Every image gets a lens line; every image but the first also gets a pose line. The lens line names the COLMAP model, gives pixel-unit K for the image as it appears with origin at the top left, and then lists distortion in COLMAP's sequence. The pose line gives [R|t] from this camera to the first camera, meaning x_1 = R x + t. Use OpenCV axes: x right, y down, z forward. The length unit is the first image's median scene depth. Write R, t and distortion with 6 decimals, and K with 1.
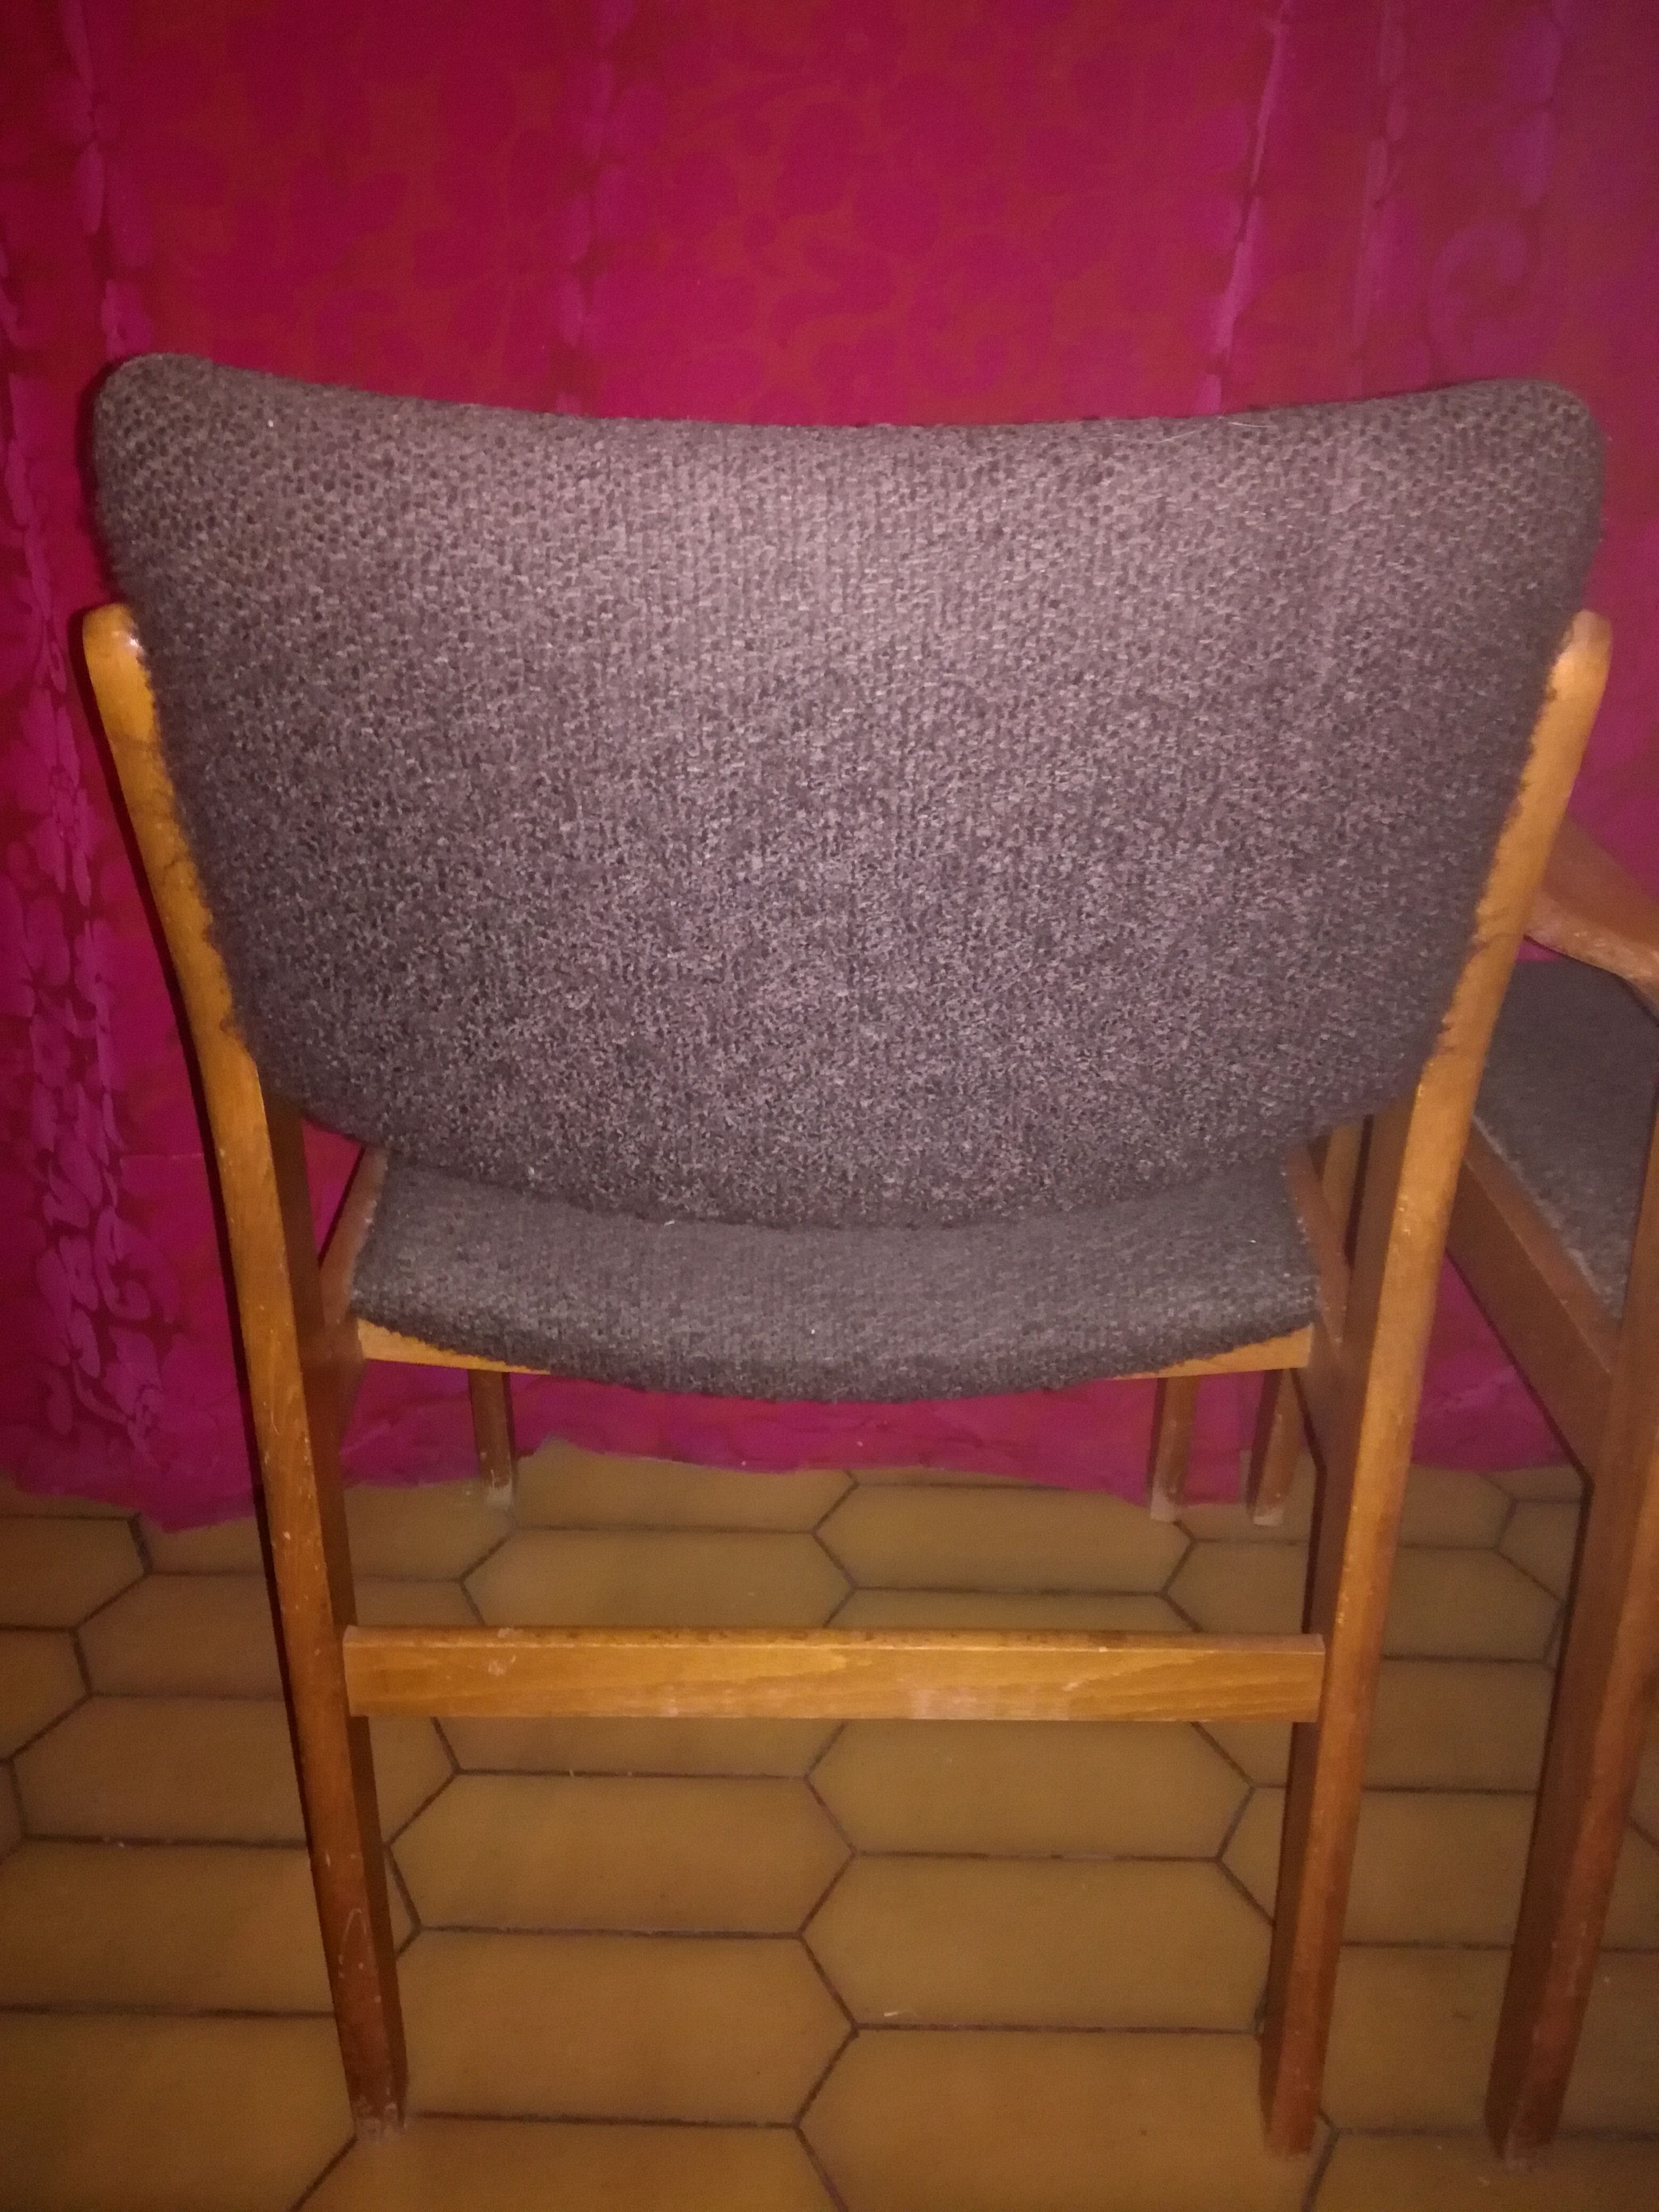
lens RADIAL K [[1750.1, 0, 794.9], [0, 1750.1, 1100.9], [0, 0, 1]] dist [0.058621, -0.079256]
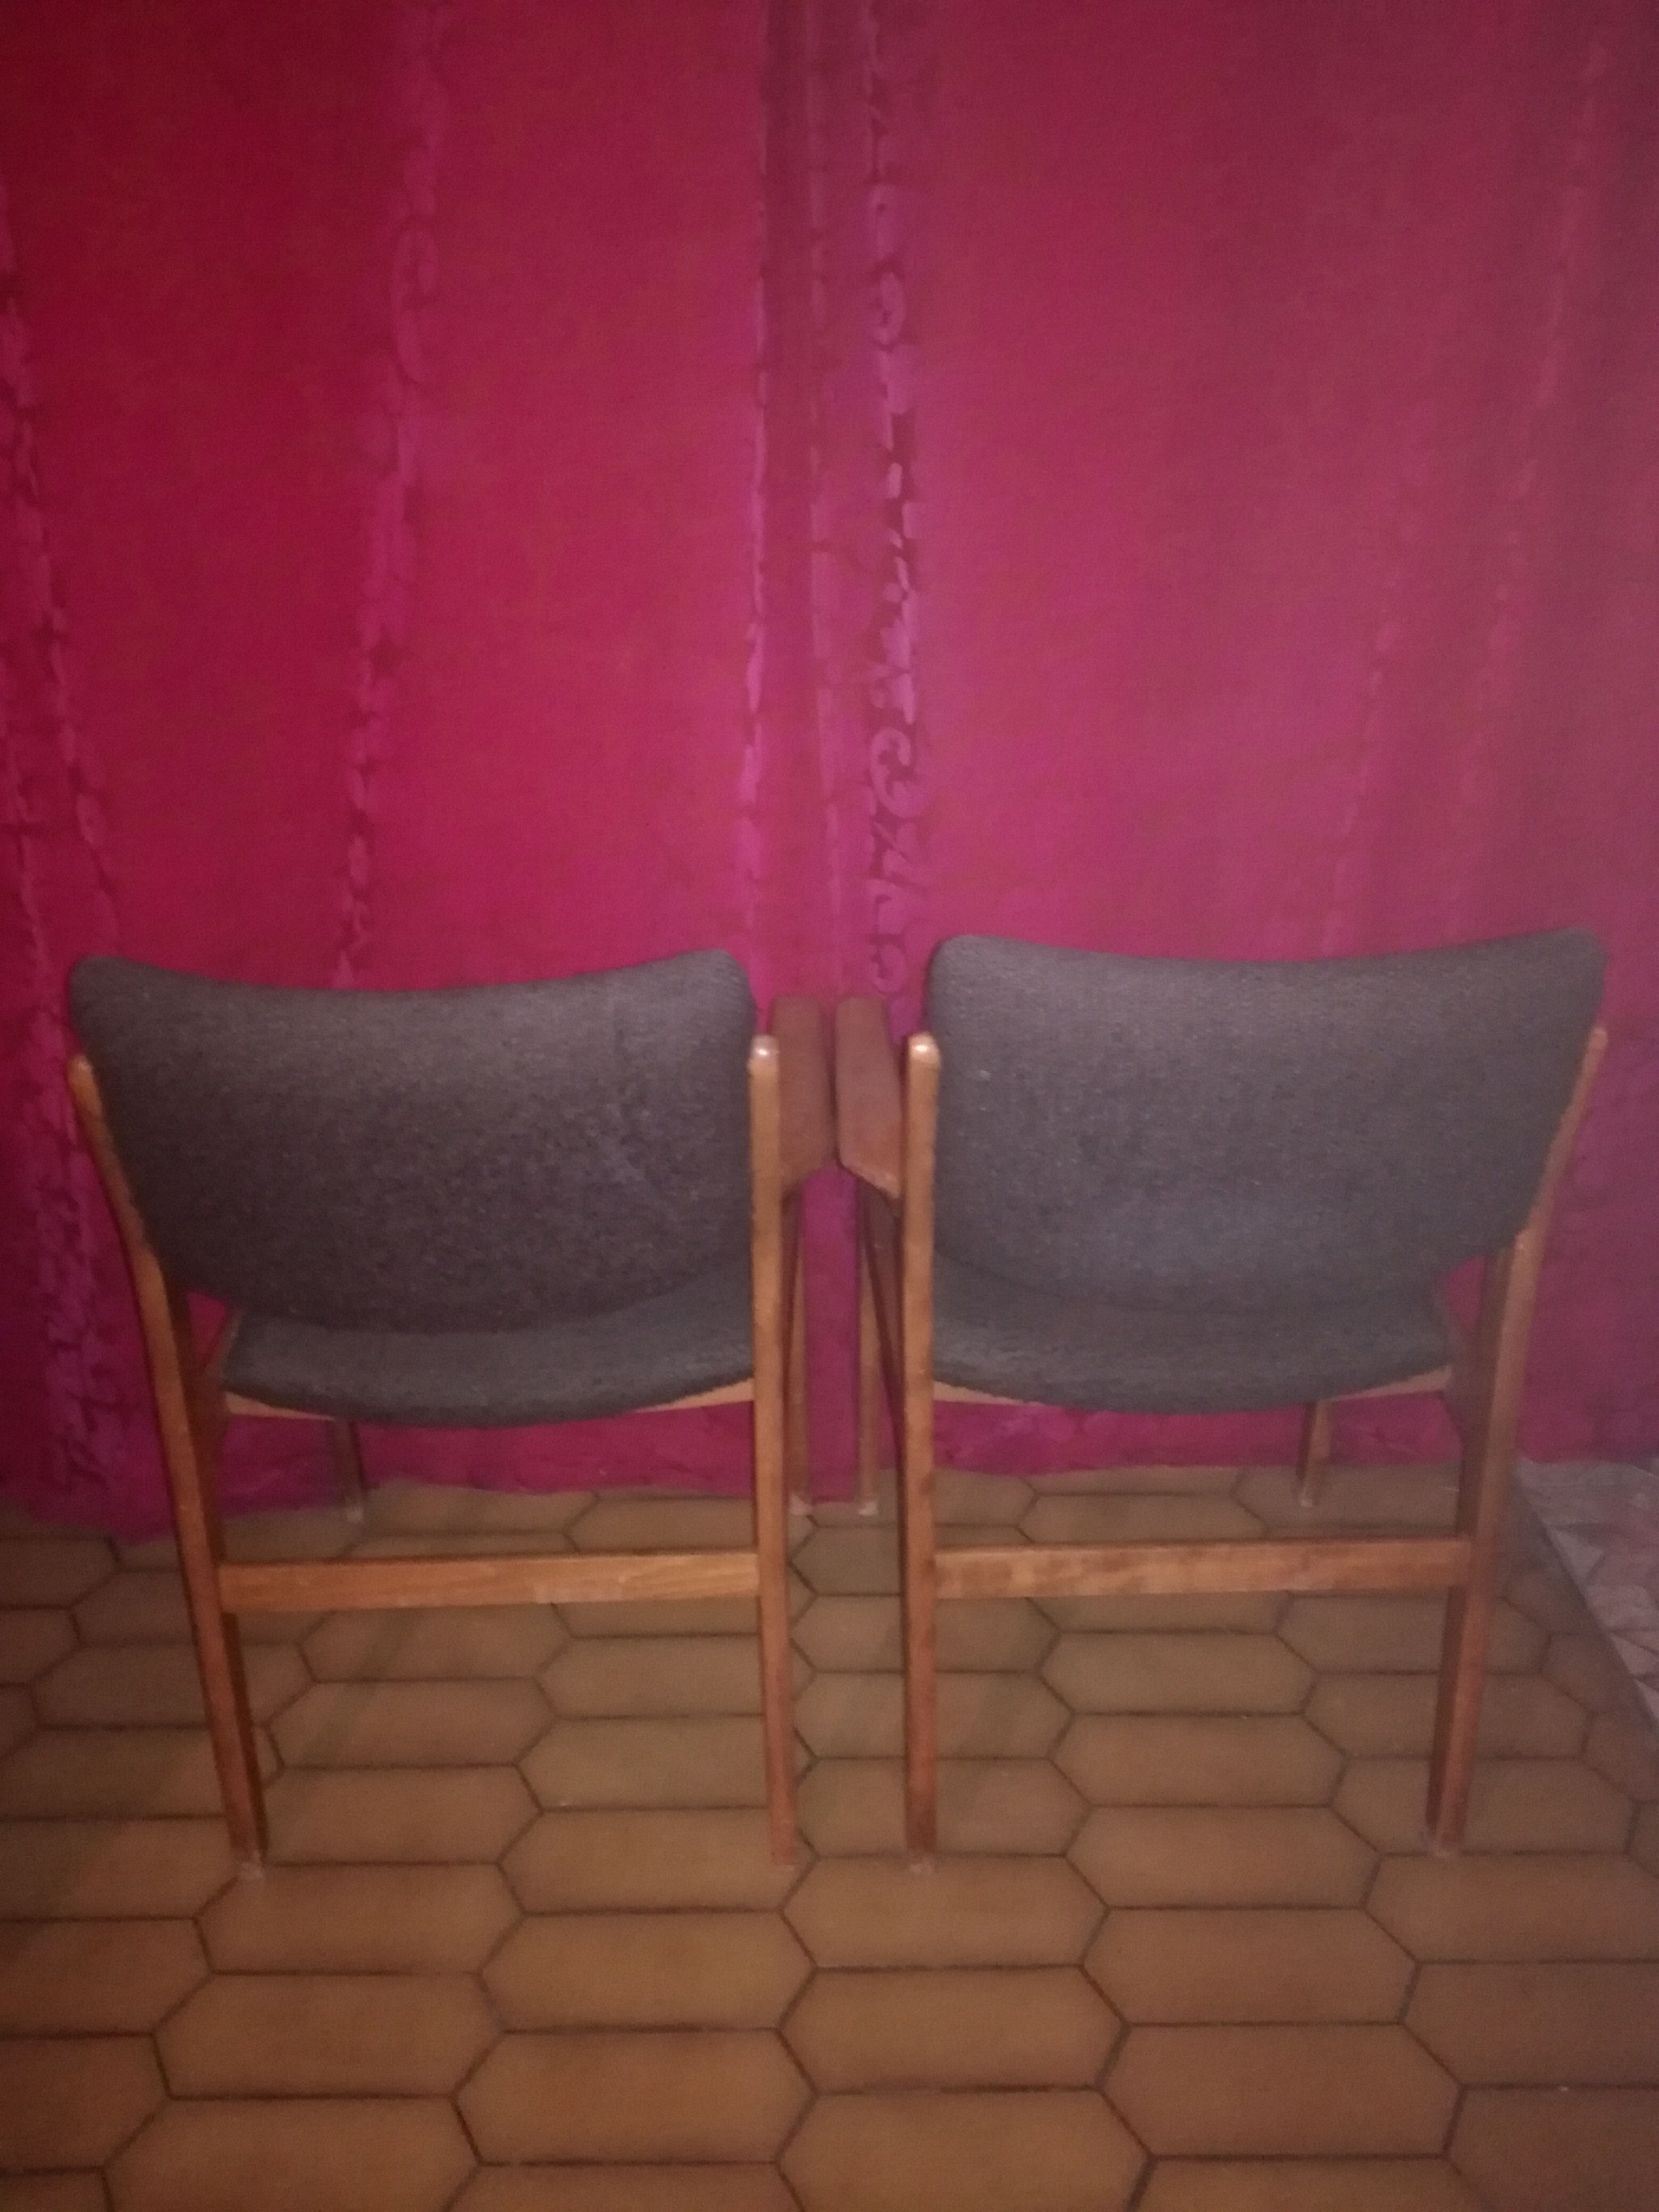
lens RADIAL K [[1750.1, 0, 812.8], [0, 1750.1, 1101.7], [0, 0, 1]] dist [0.058621, -0.079256]
pose [[0.999472, -0.030084, 0.012240, 0.238230], [0.030652, 0.998316, -0.049257, -0.044963], [-0.010737, 0.049606, 0.998711, -0.577736]]
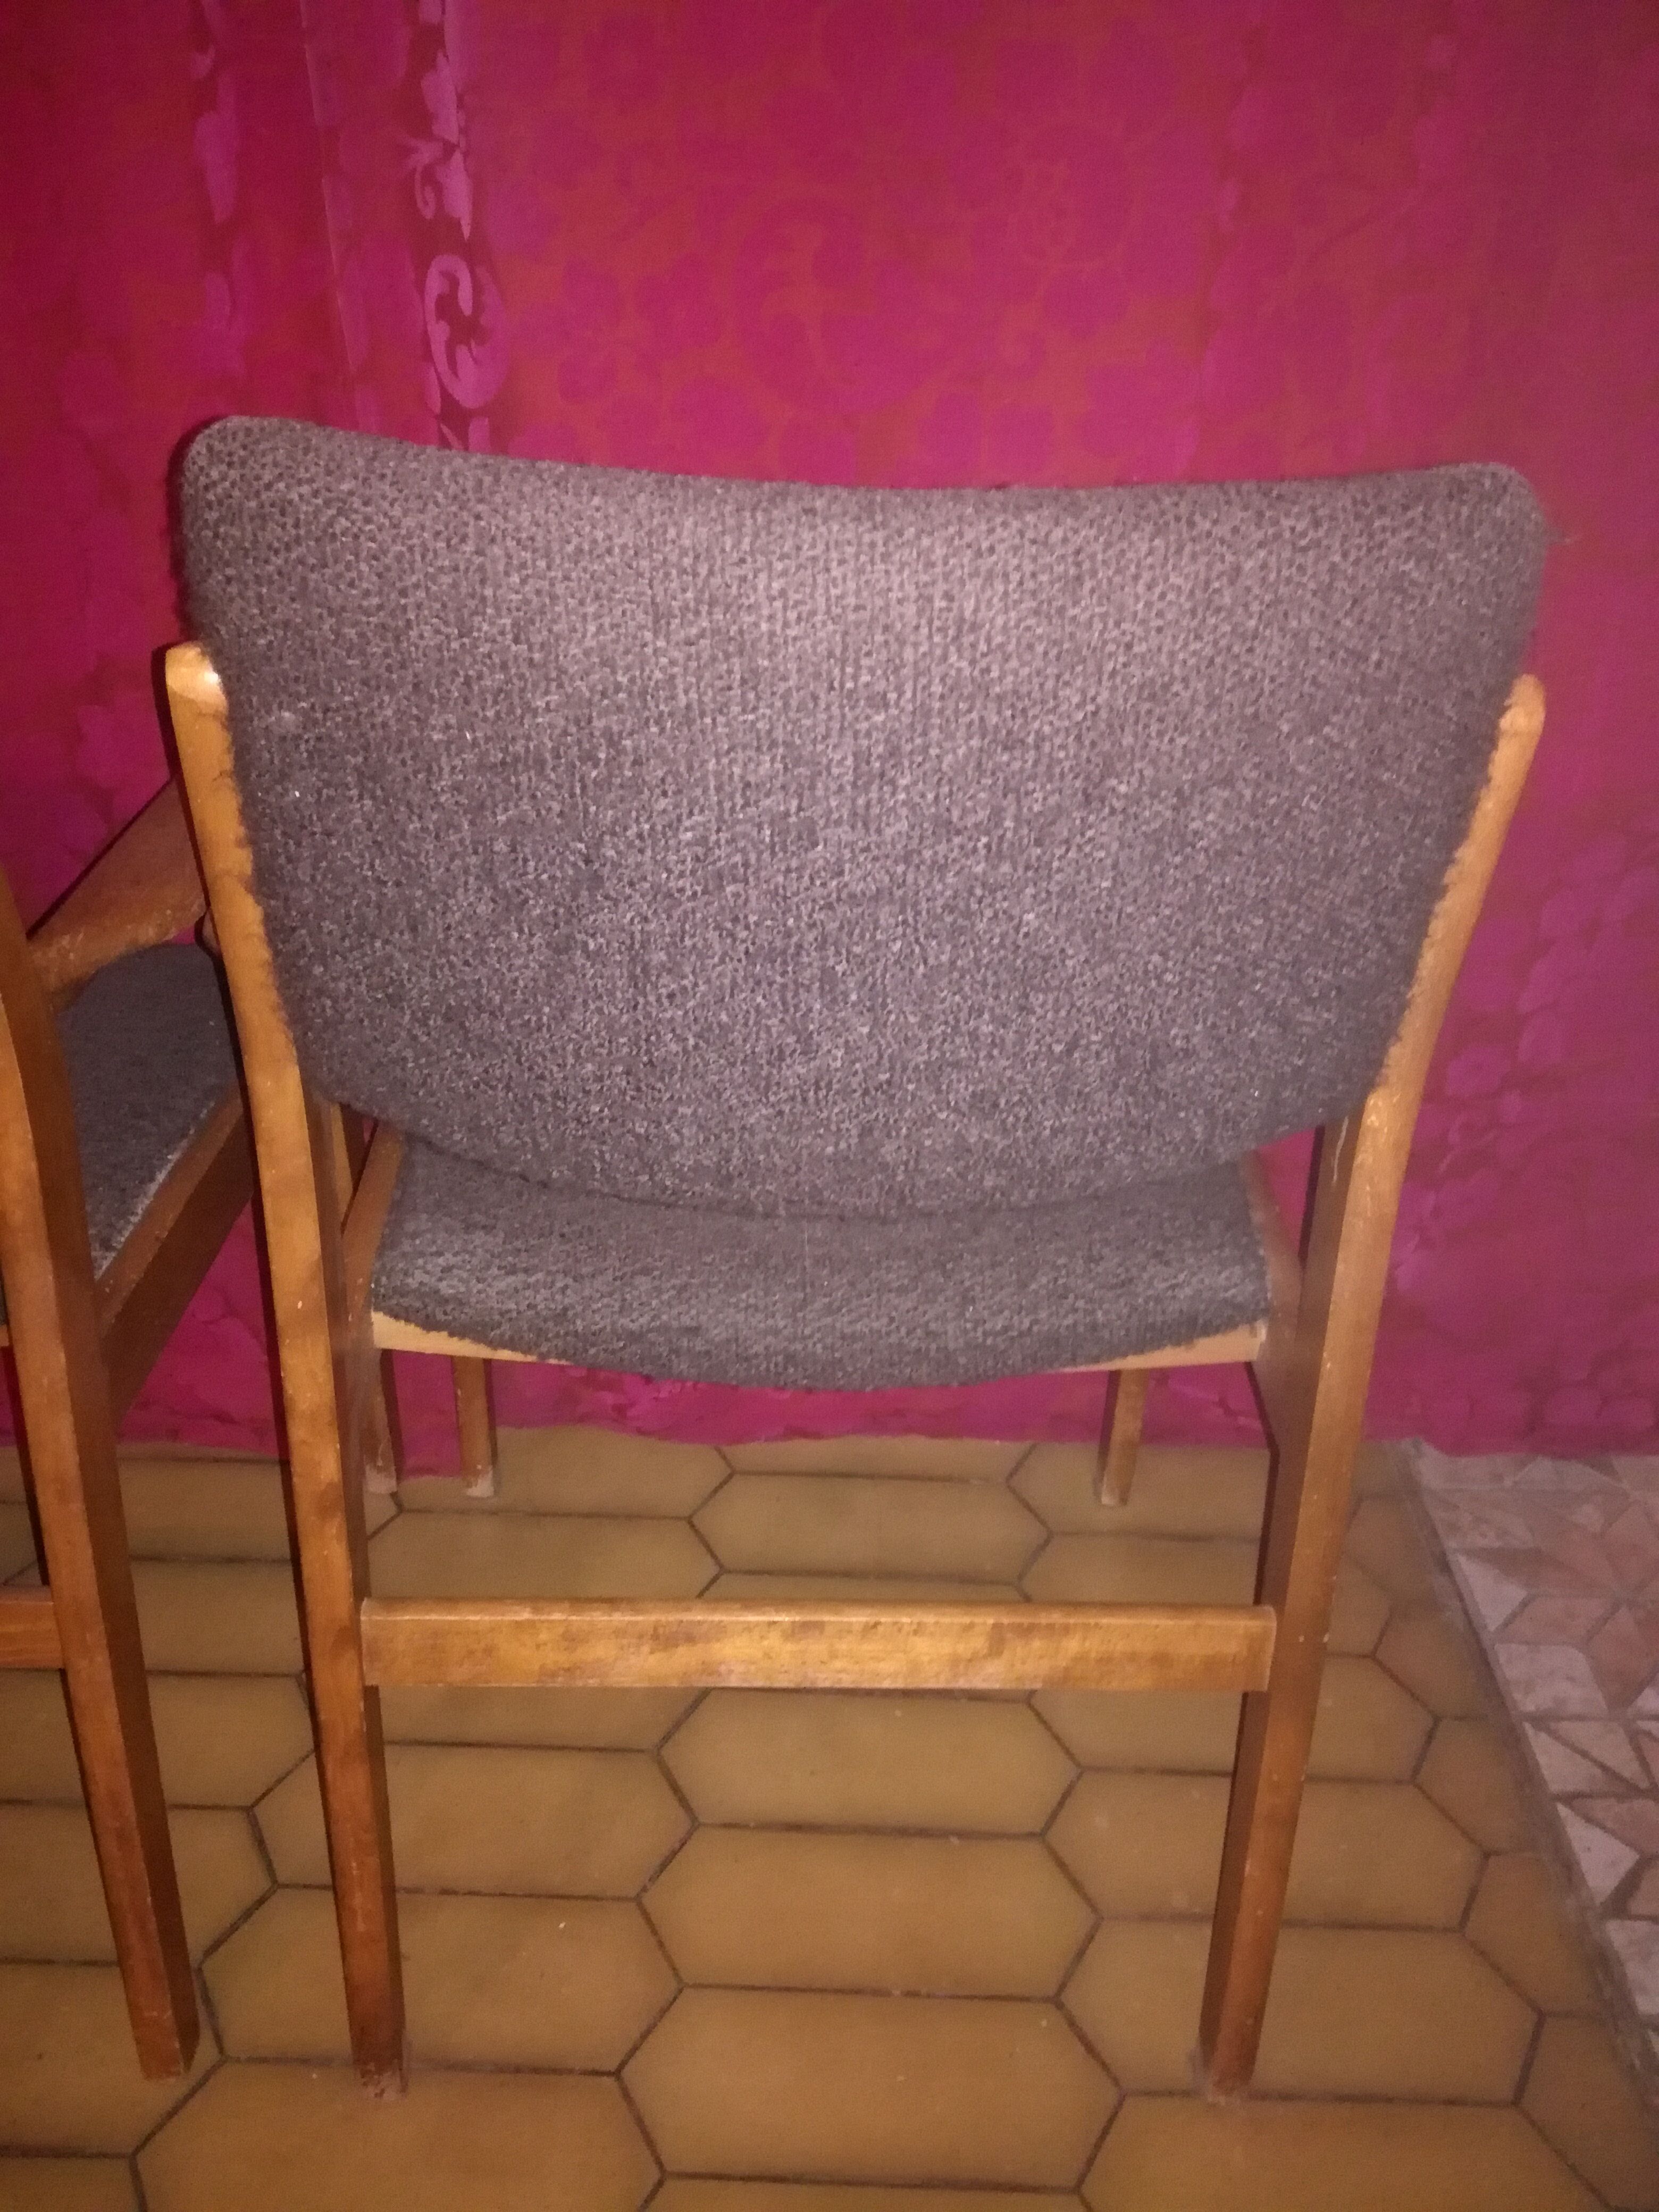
lens RADIAL K [[1750.1, 0, 826.7], [0, 1750.1, 1113.3], [0, 0, 1]] dist [0.058621, -0.079256]
pose [[0.999877, 0.006905, 0.014104, 0.511468], [-0.007074, 0.999904, 0.011954, -0.000377], [-0.014020, -0.012053, 0.999829, -0.046861]]
